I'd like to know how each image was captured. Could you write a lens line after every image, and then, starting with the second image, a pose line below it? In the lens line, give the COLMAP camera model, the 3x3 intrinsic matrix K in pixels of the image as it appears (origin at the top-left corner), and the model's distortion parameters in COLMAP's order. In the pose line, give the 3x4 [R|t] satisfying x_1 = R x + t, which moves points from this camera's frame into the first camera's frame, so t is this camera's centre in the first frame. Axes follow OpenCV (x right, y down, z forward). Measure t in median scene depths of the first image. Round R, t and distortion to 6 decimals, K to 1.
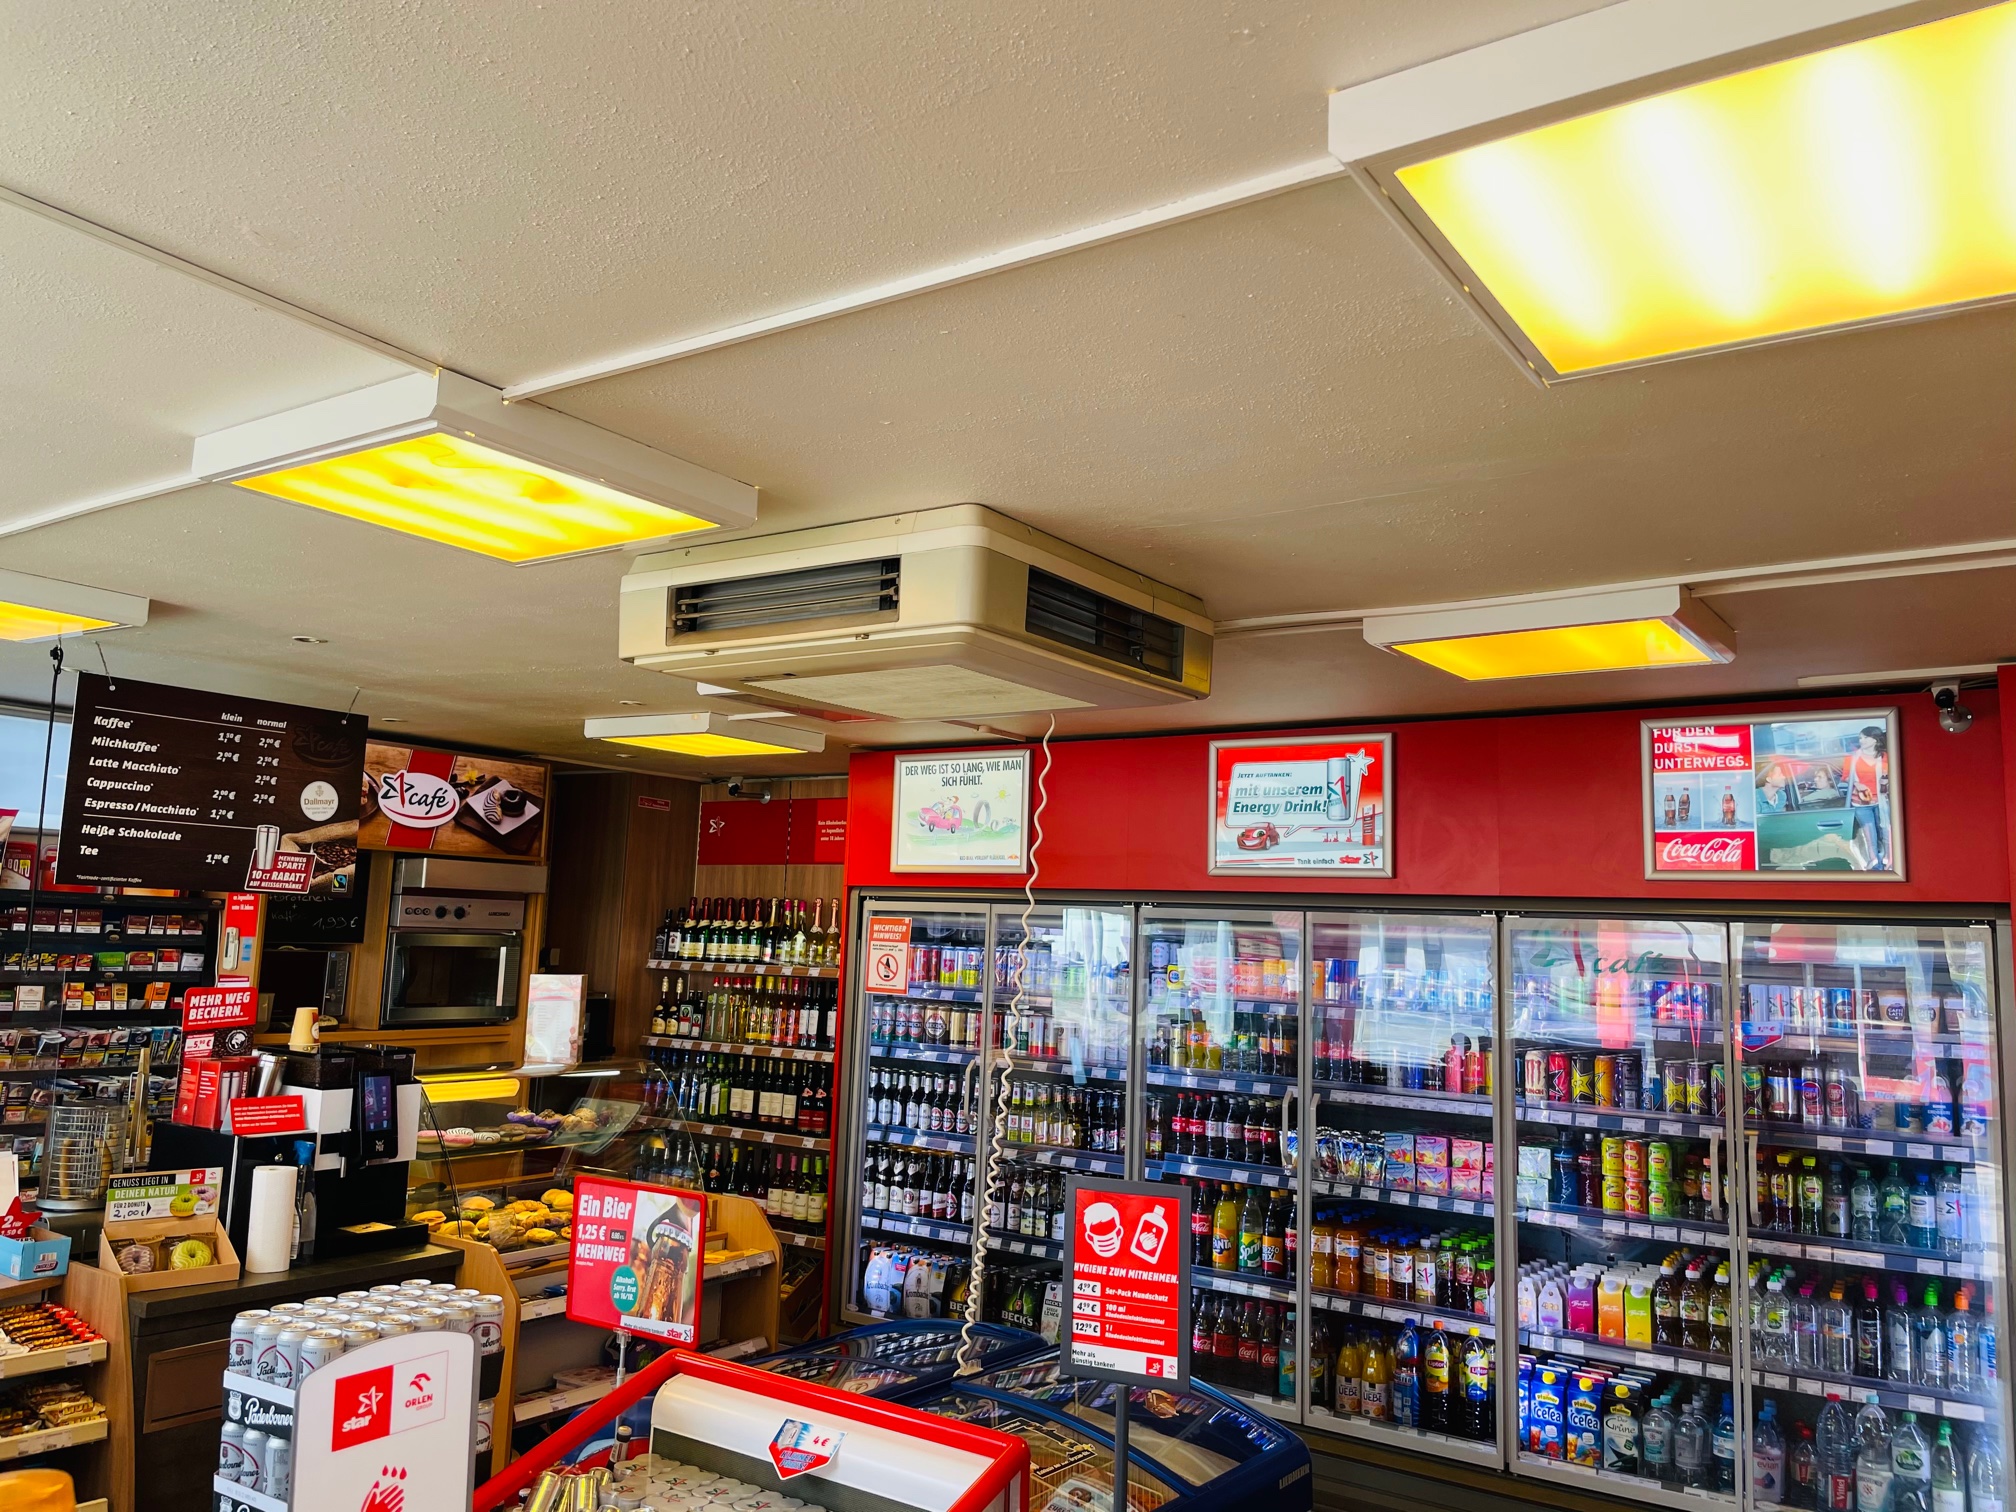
lens RADIAL K [[1538.4, 0, 1007.8], [0, 1538.4, 752.0], [0, 0, 1]] dist [0.037398, 0.001708]
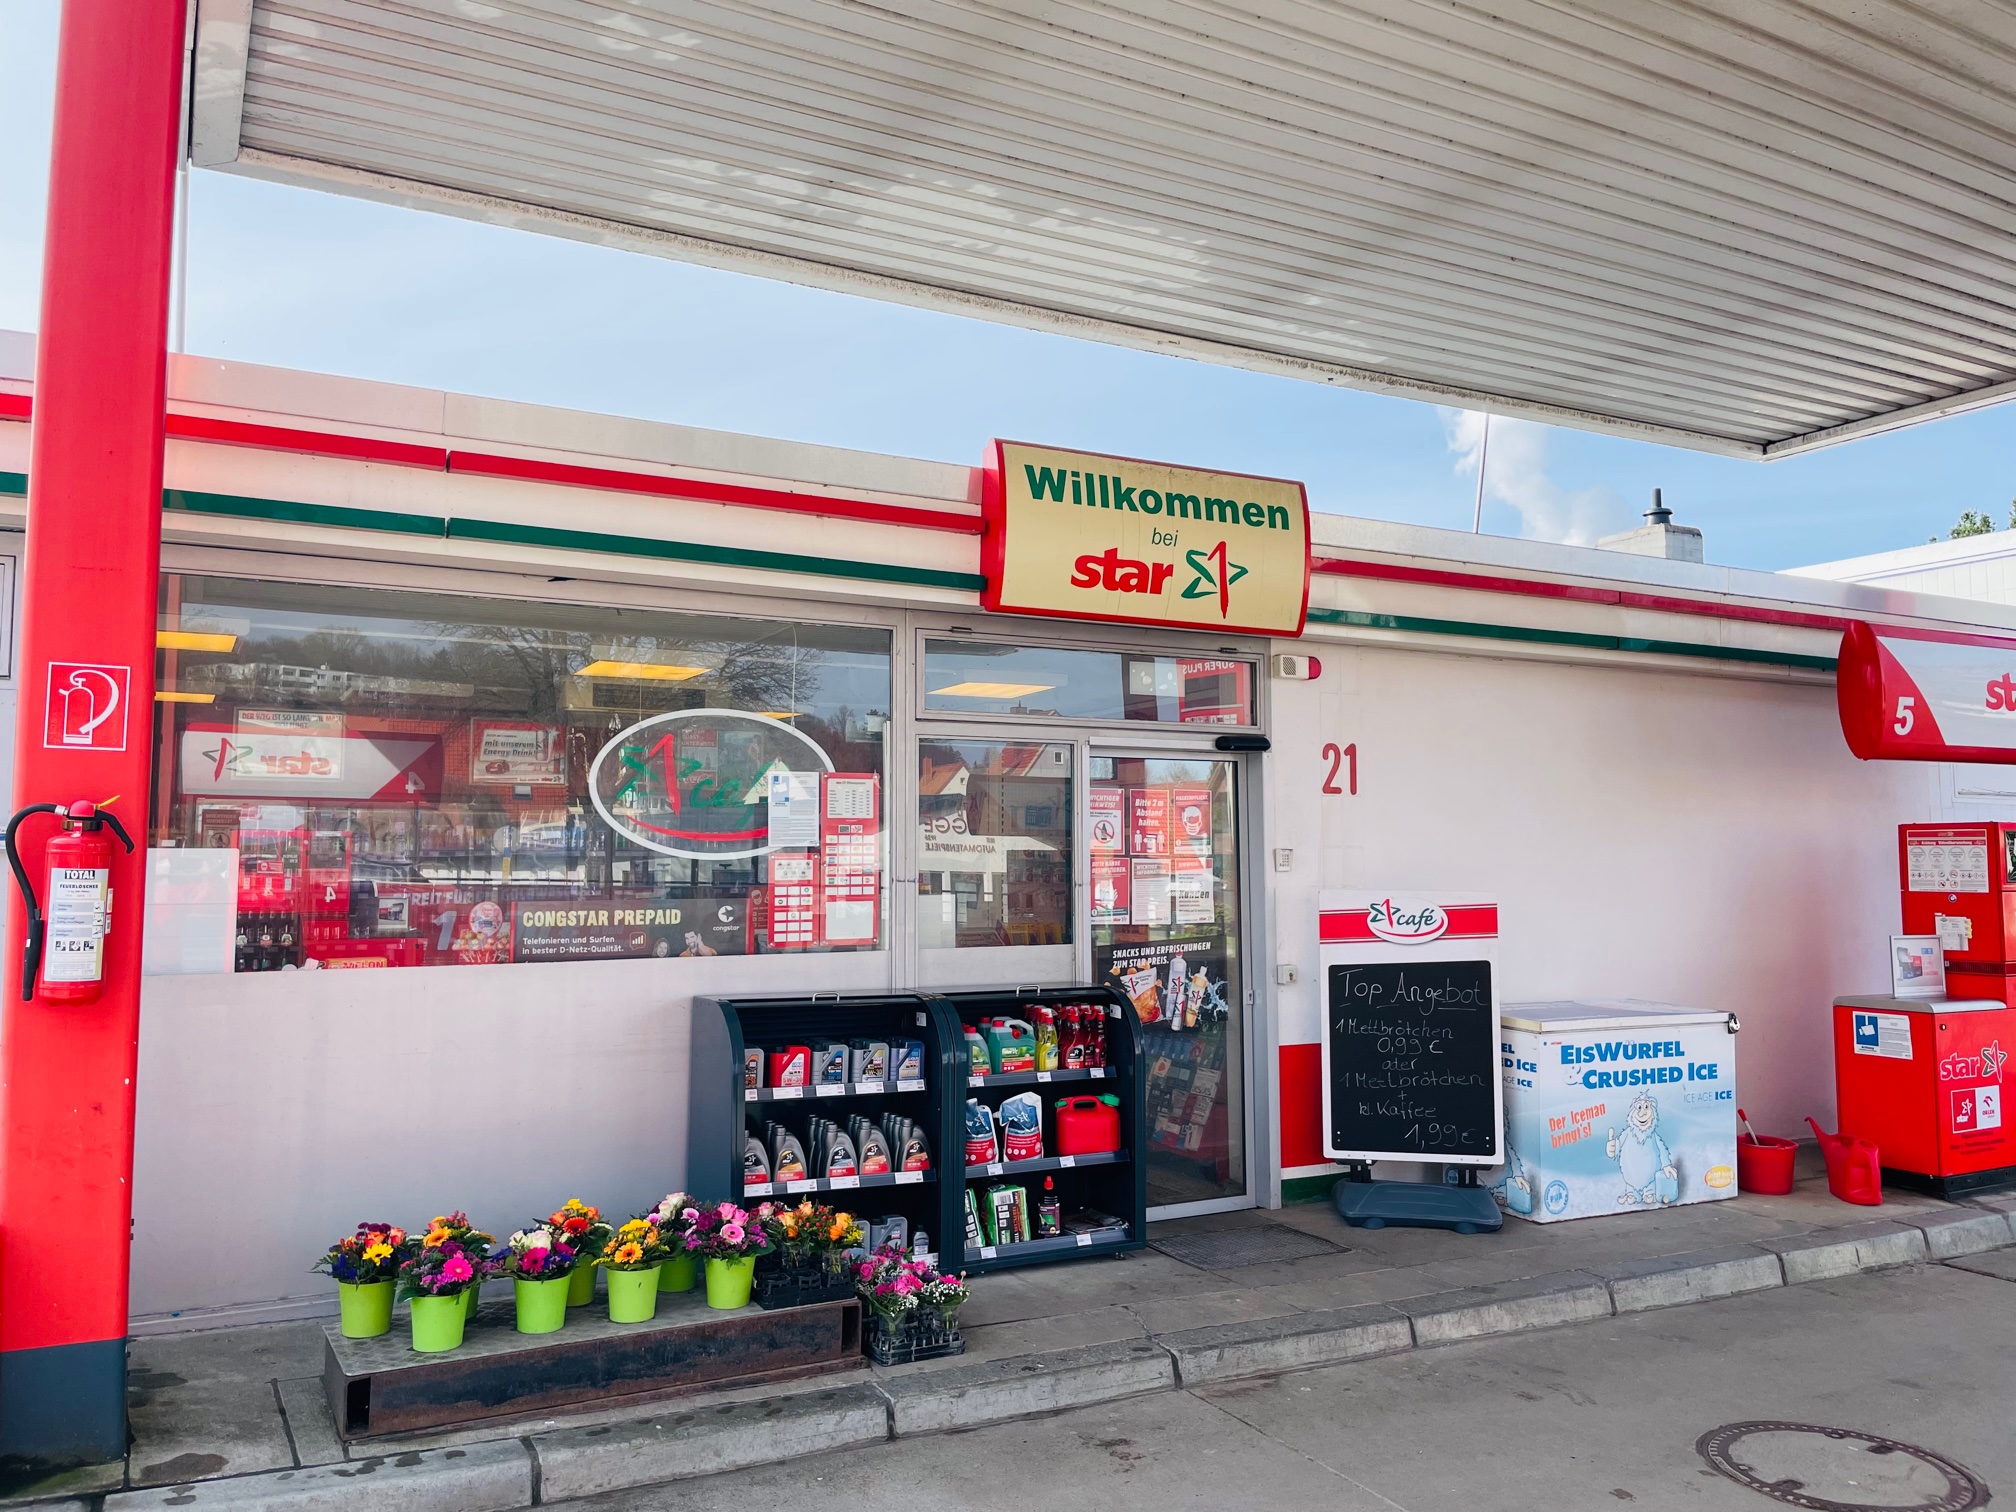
lens RADIAL K [[1538.4, 0, 997.4], [0, 1538.4, 758.0], [0, 0, 1]] dist [0.037398, 0.001708]
pose [[0.464754, 0.021177, 0.885186, -1.300081], [-0.094836, 0.995154, 0.025984, -0.068440], [-0.880346, -0.096023, 0.464511, -0.479141]]
